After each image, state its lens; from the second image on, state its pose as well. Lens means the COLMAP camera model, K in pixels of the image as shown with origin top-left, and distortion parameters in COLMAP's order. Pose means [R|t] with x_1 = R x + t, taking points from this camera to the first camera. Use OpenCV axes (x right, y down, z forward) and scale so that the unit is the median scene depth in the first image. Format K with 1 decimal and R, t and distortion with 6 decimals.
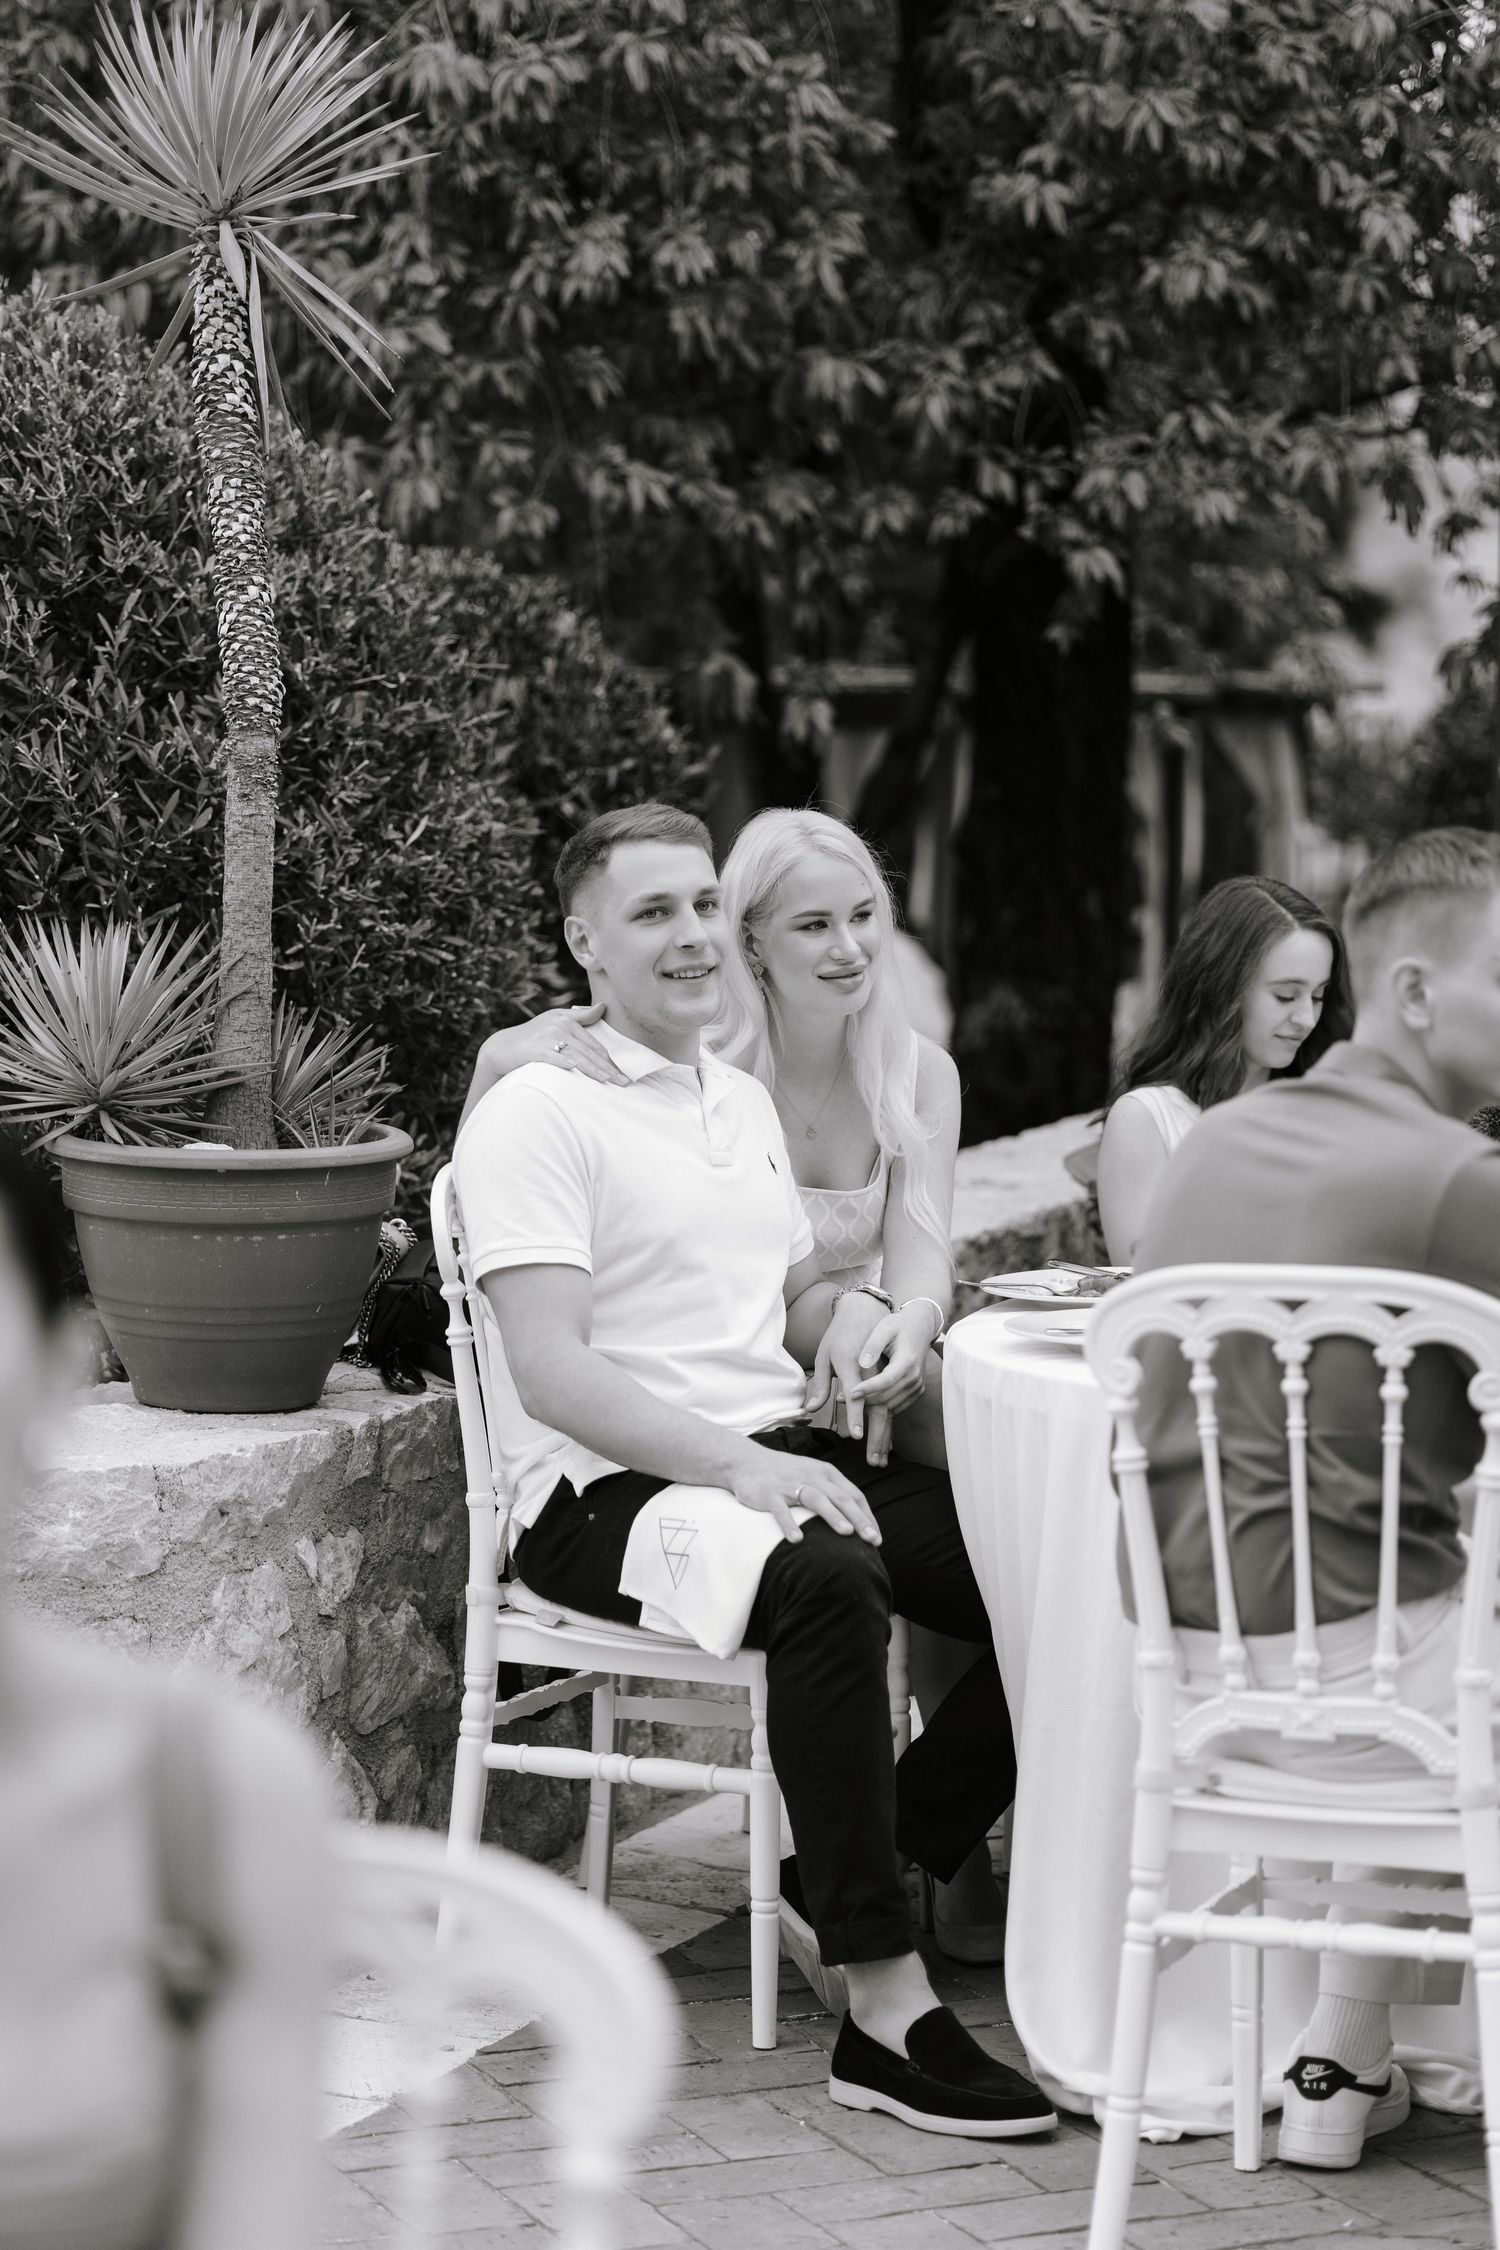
lens RADIAL K [[5129.1, 0, 750.0], [0, 5129.1, 1125.0], [0, 0, 1]] dist [0.027705, -0.680188]
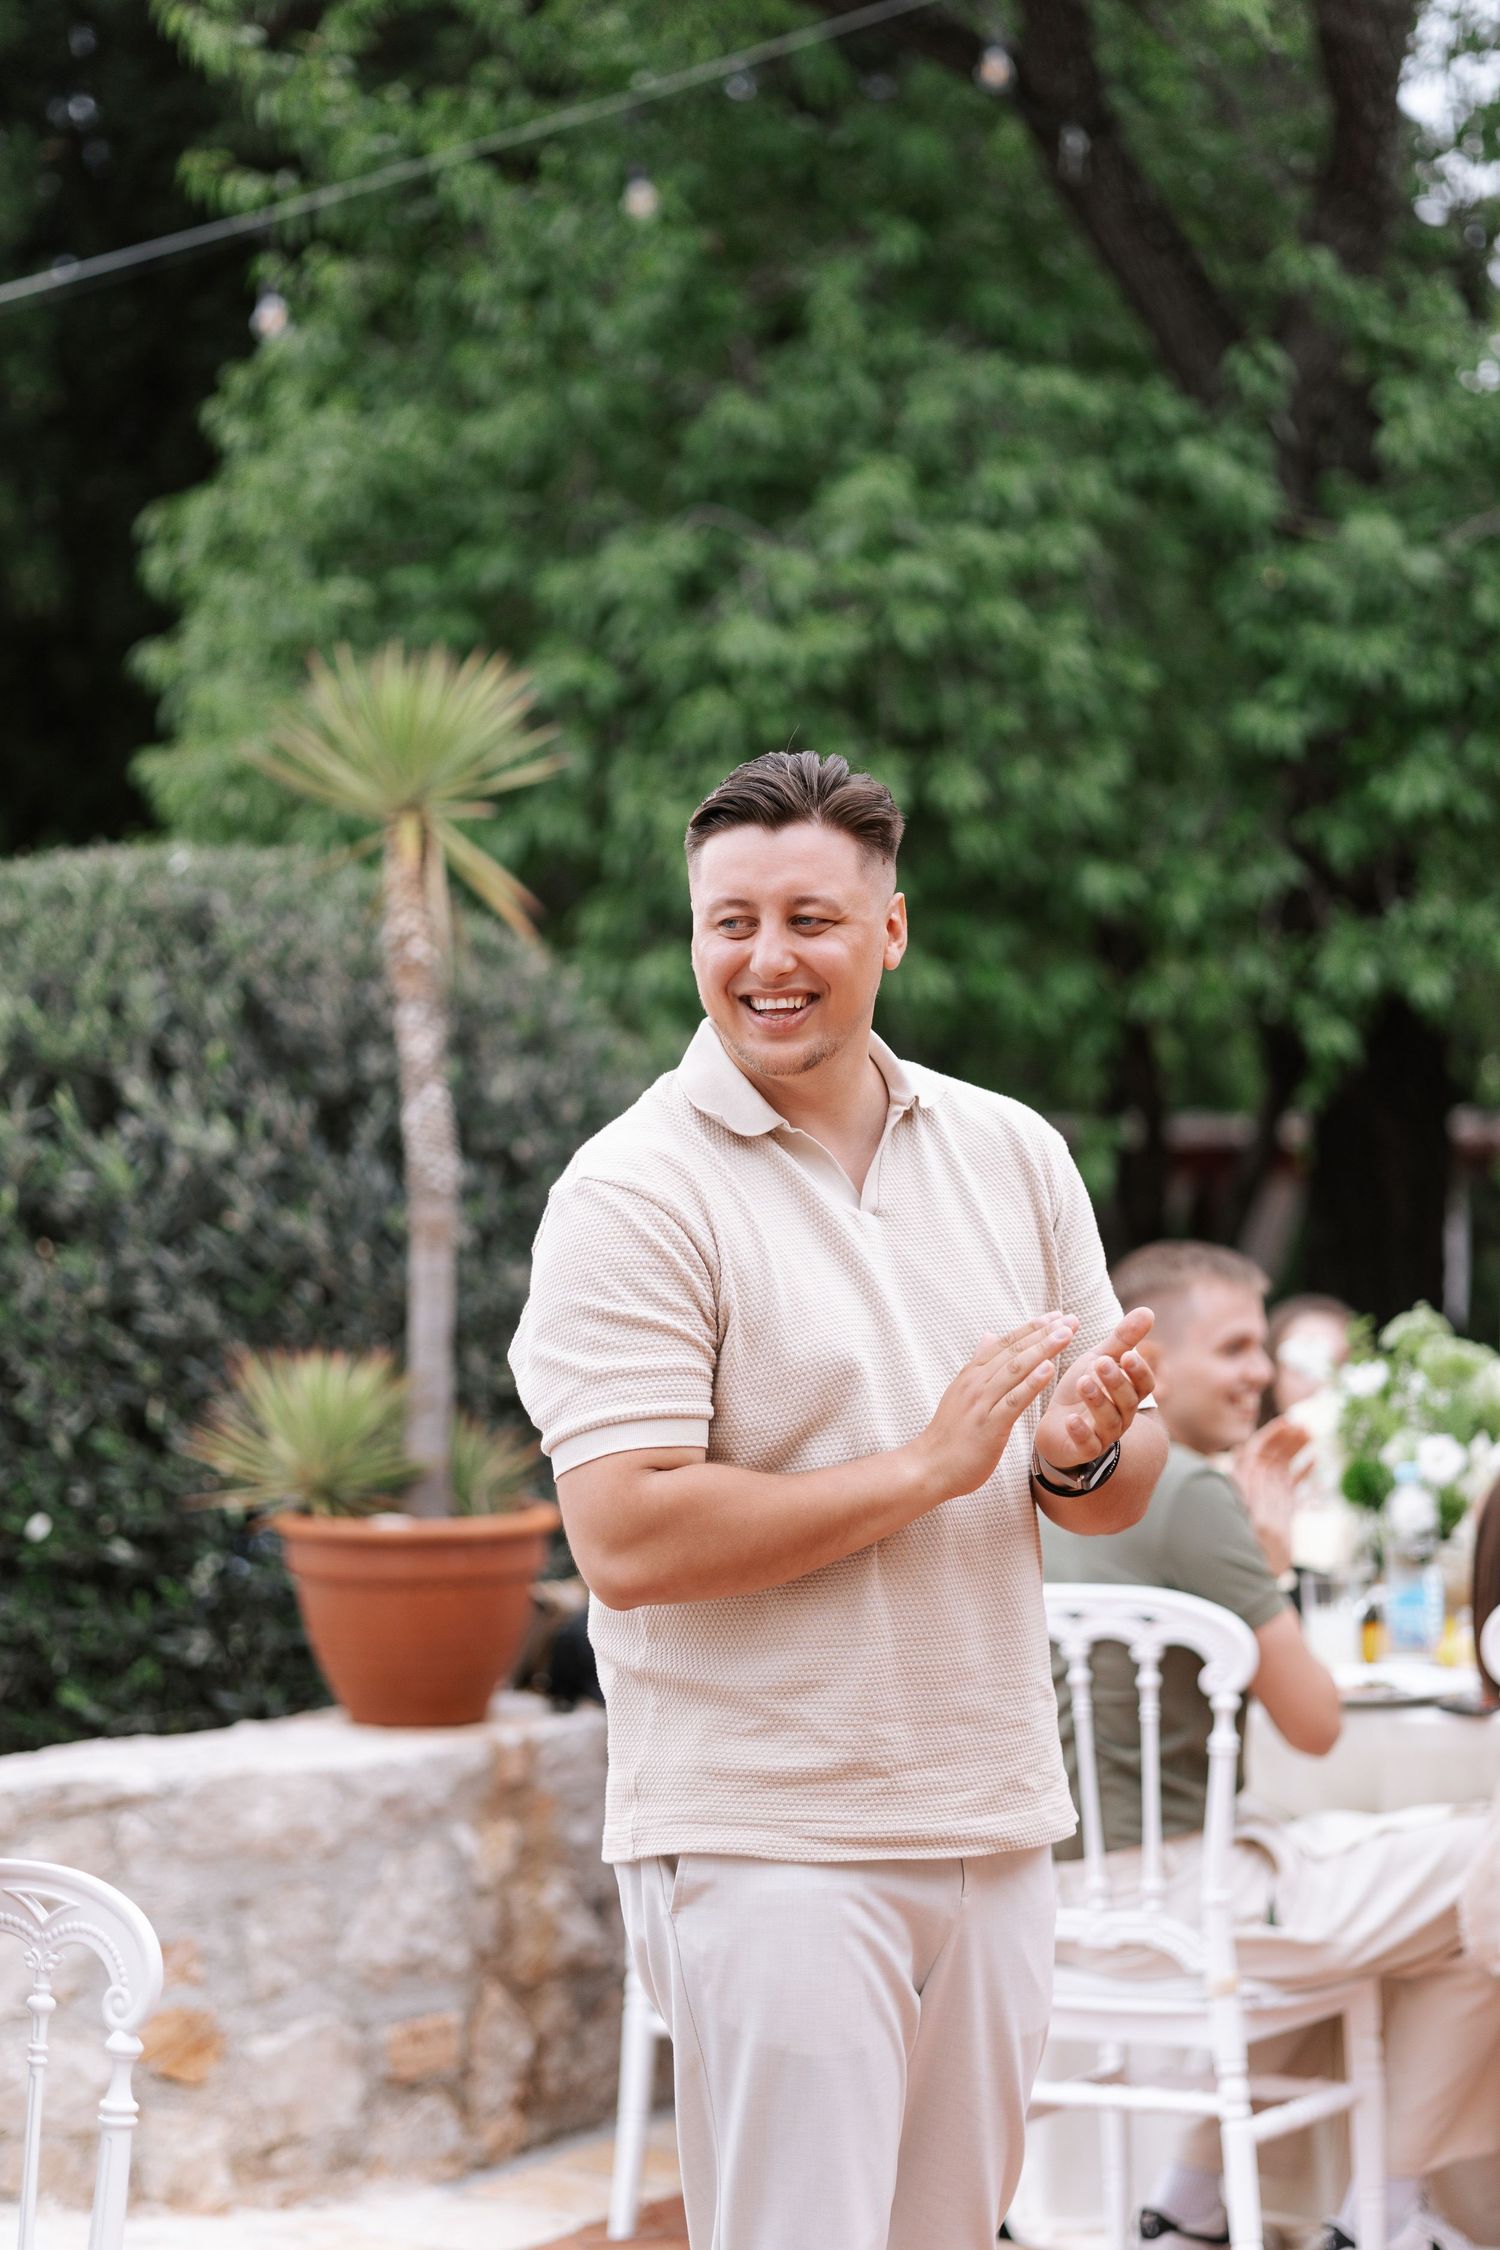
lens RADIAL K [[5129.1, 0, 750.0], [0, 5129.1, 1125.0], [0, 0, 1]] dist [0.027705, -0.680188]
pose [[0.988876, -0.022985, -0.146955, 0.173272], [0.010072, 0.996068, -0.088023, 0.019119], [0.148400, 0.085564, 0.985219, -0.266802]]
